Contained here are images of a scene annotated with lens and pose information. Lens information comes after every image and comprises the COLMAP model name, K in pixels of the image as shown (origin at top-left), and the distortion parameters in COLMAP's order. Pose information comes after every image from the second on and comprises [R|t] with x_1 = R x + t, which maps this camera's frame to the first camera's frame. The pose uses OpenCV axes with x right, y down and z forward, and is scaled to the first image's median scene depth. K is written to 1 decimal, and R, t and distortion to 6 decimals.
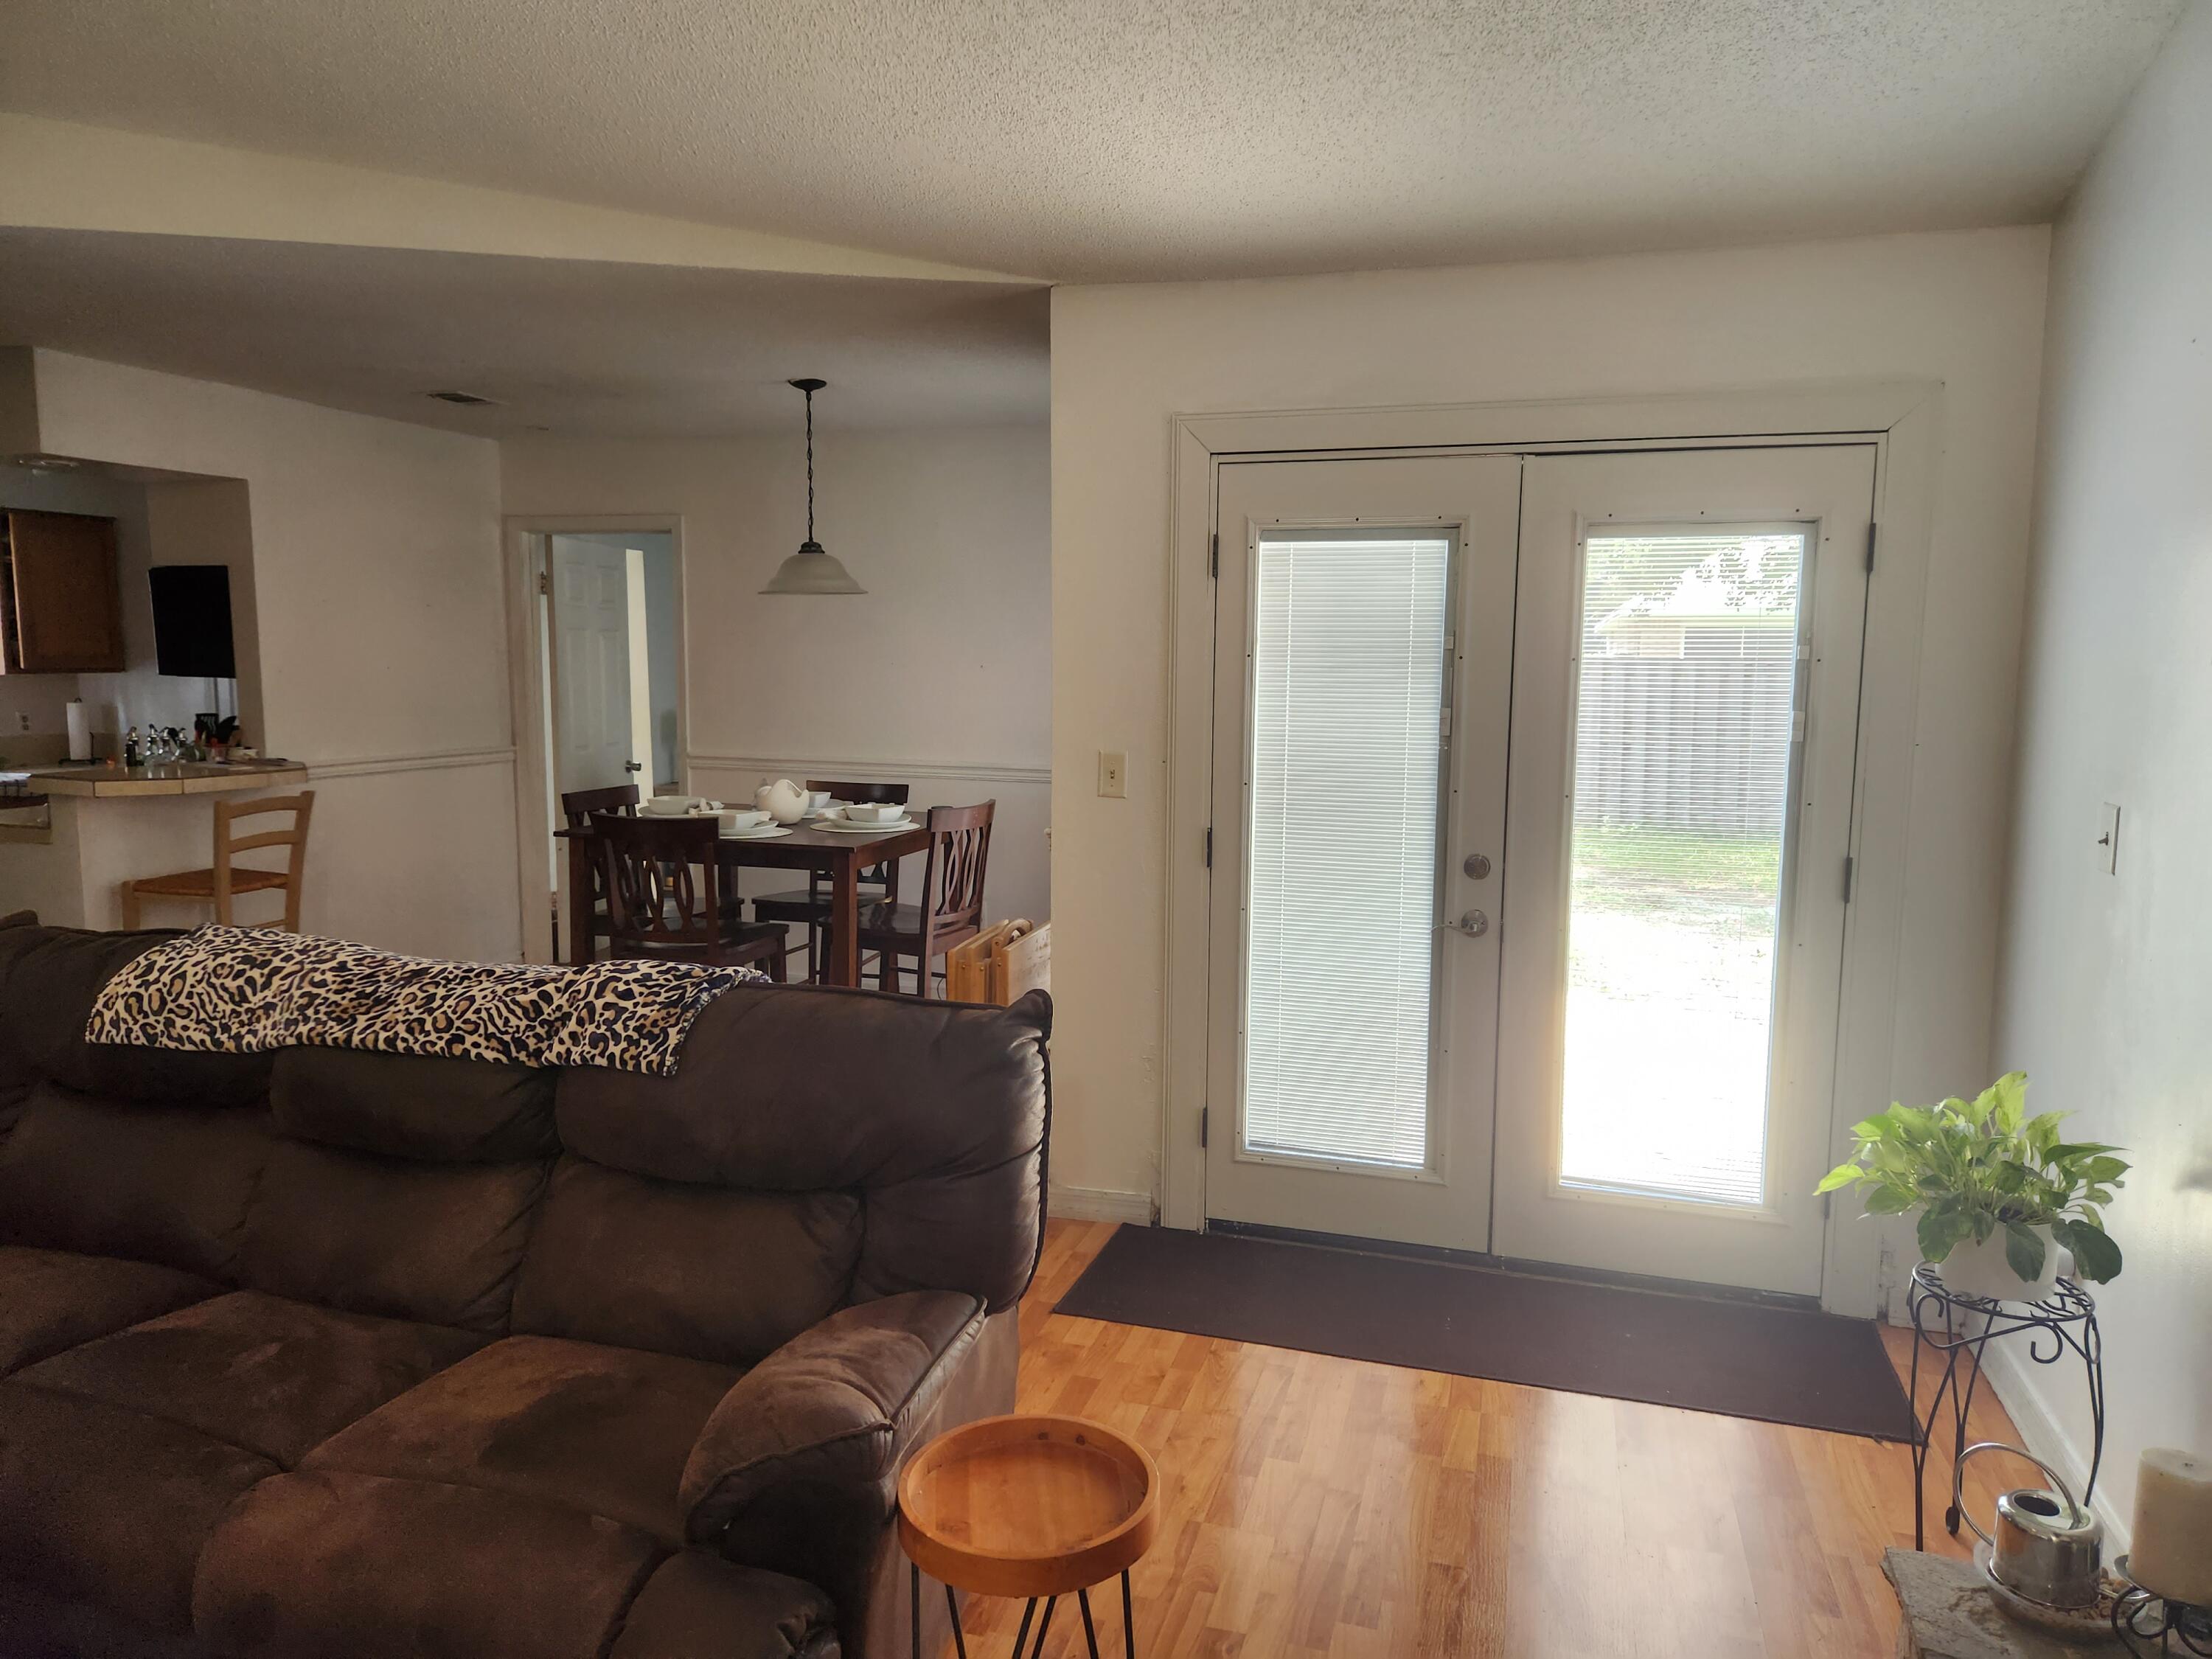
lens RADIAL K [[1514.1, 0, 1106.0], [0, 1514.1, 829.5], [0, 0, 1]] dist [0.005992, 0.000766]
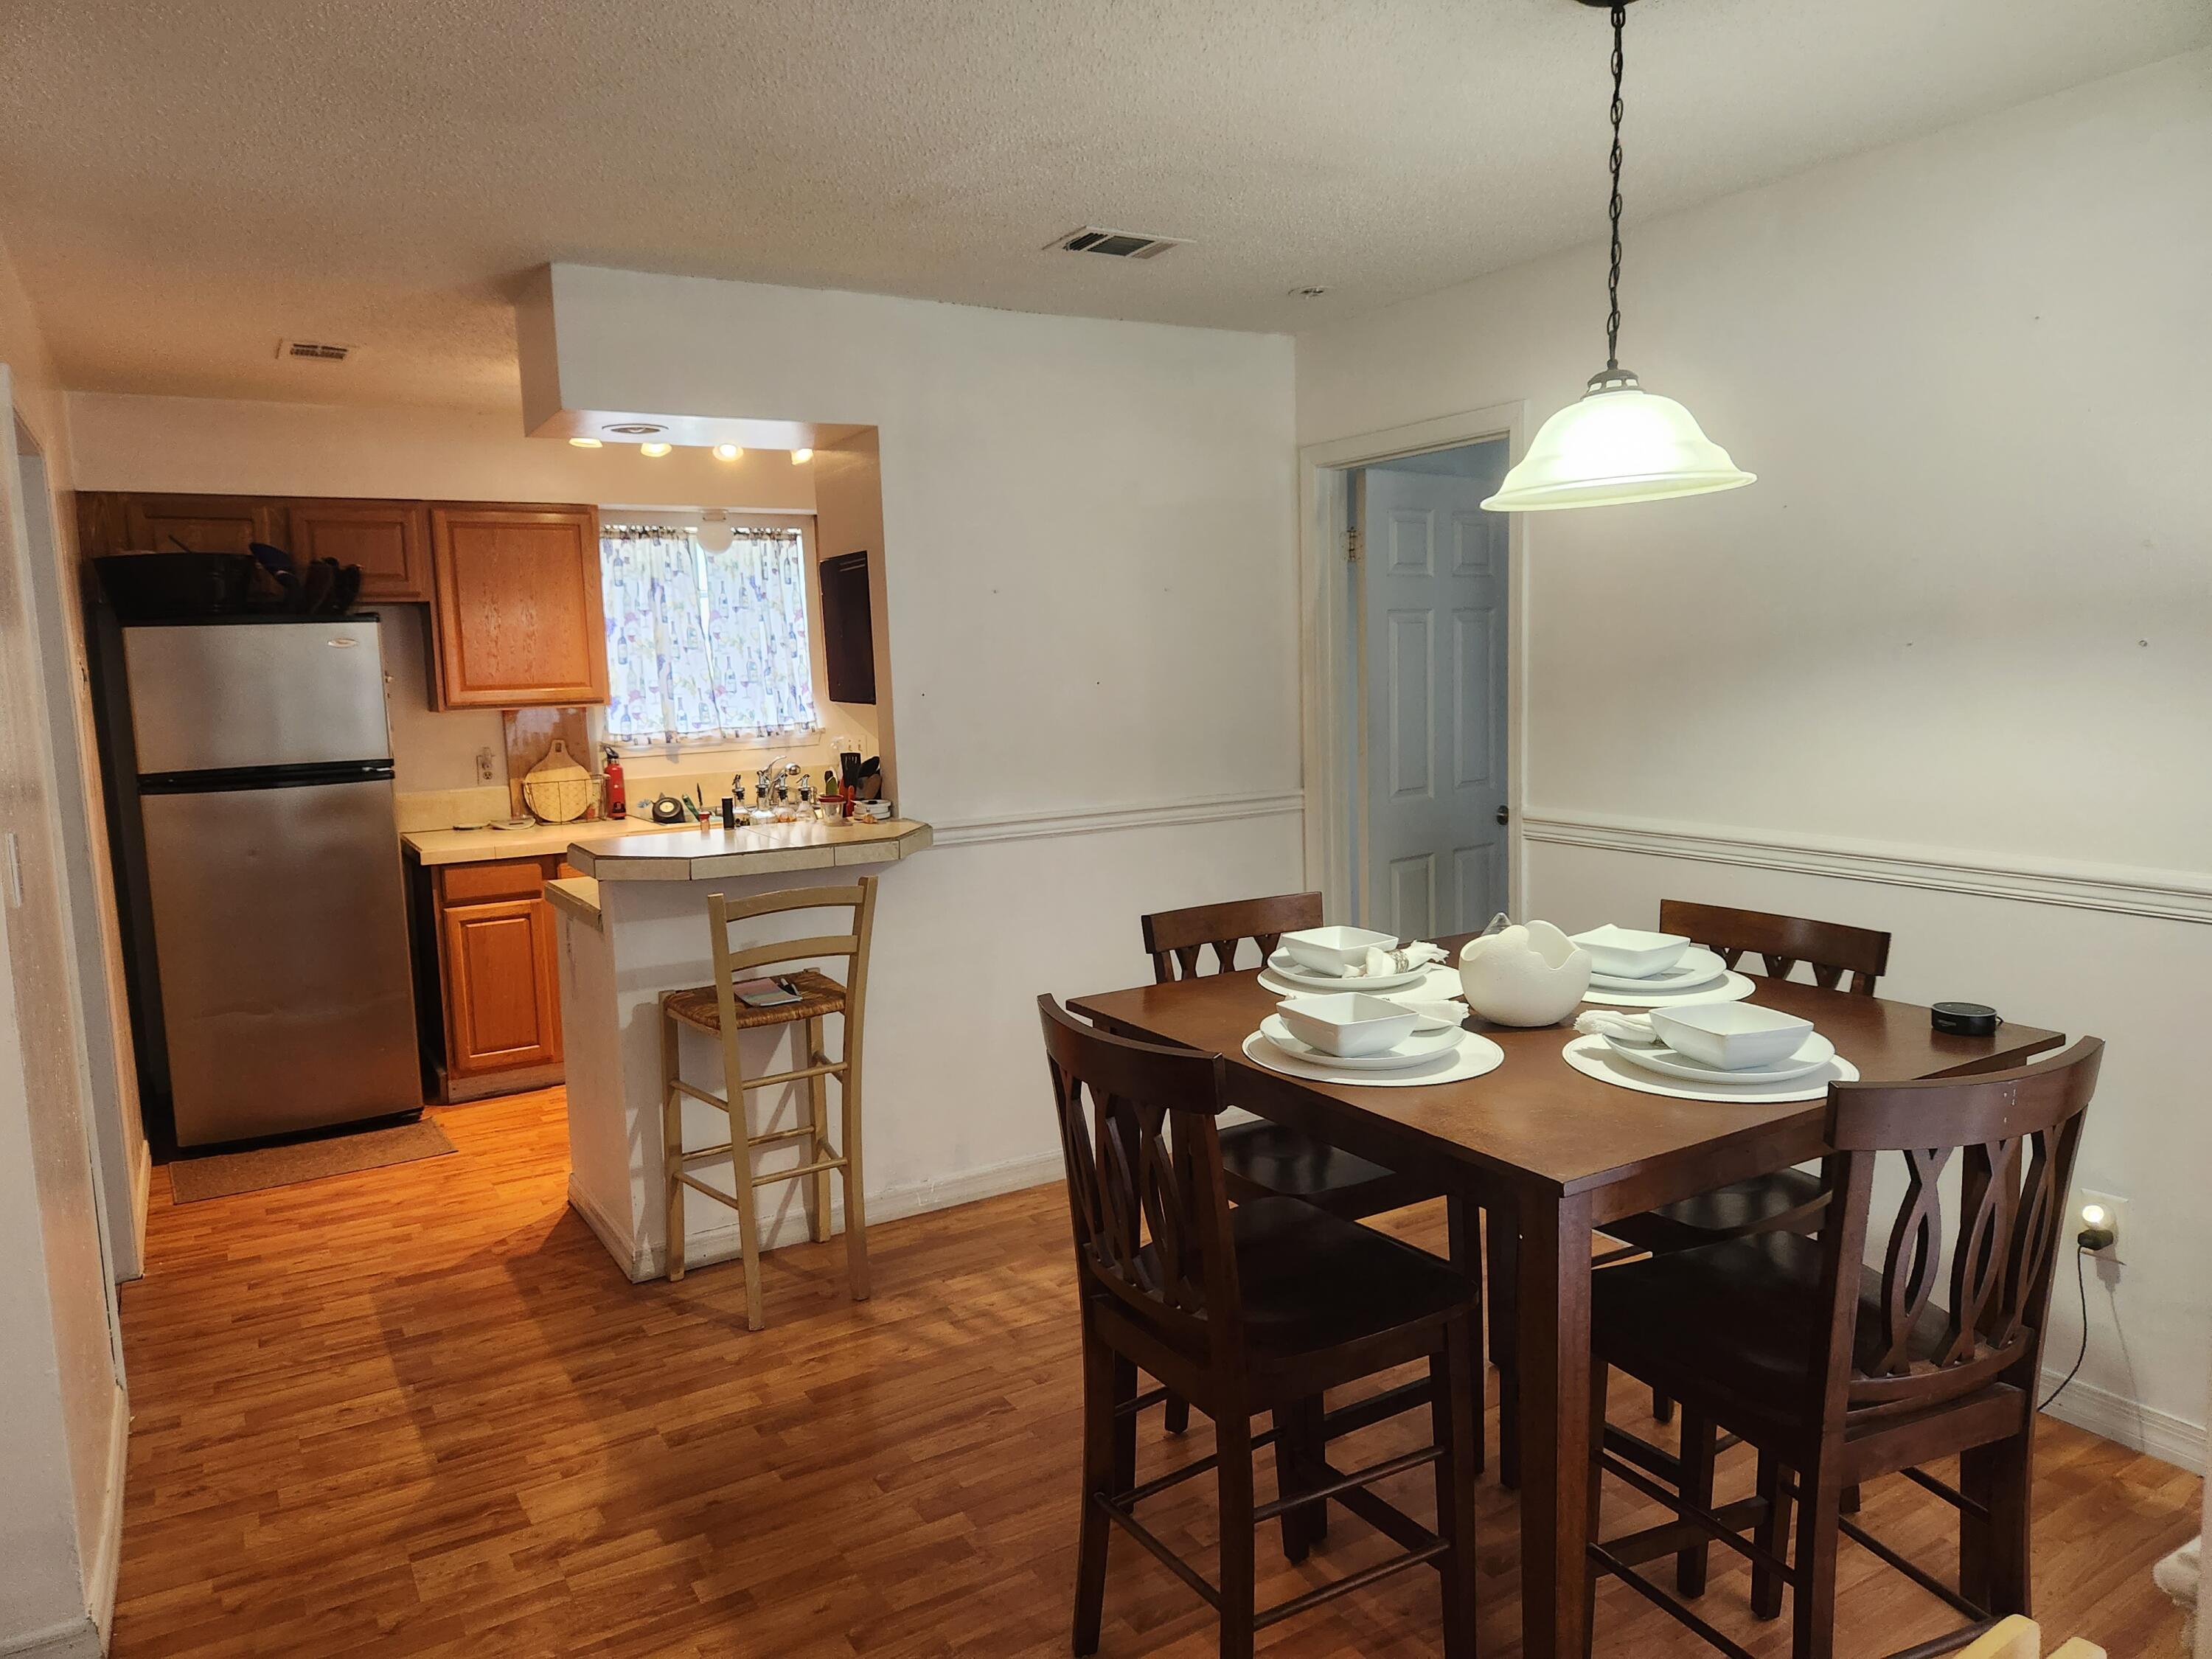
lens RADIAL K [[1514.1, 0, 1106.0], [0, 1514.1, 829.5], [0, 0, 1]] dist [0.005992, 0.000766]
pose [[0.750315, 0.035290, -0.660138, -0.013661], [-0.032144, 0.999341, 0.016888, -0.056036], [0.660299, 0.008549, 0.750954, 0.530393]]
